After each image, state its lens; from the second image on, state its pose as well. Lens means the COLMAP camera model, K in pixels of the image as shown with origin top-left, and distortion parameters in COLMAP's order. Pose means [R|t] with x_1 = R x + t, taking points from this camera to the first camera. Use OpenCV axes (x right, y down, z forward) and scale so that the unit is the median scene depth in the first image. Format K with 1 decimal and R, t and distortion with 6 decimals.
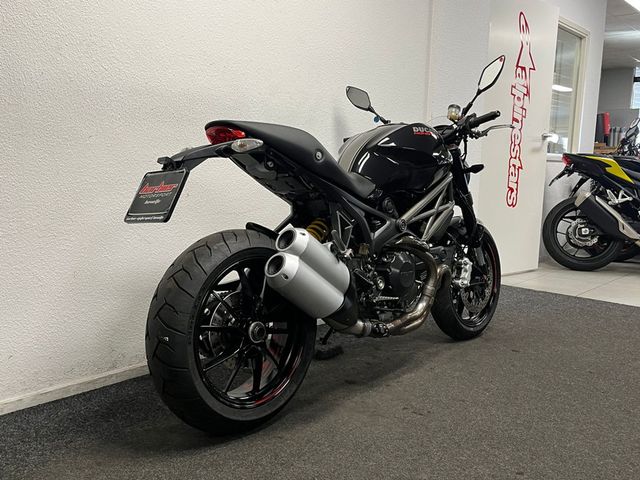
lens RADIAL K [[593.8, 0, 320.0], [0, 593.8, 240.0], [0, 0, 1]] dist [0.018963, -0.000855]
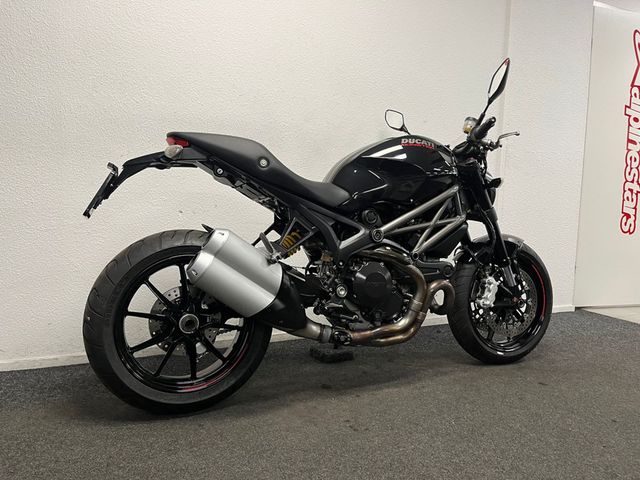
lens RADIAL K [[480.2, 0, 320.0], [0, 480.2, 240.0], [0, 0, 1]] dist [0.046227, -0.070930]
pose [[0.915230, 0.033218, -0.401561, 0.349308], [-0.053443, 0.997799, -0.039265, 0.018238], [0.399373, 0.057397, 0.914990, 0.207967]]
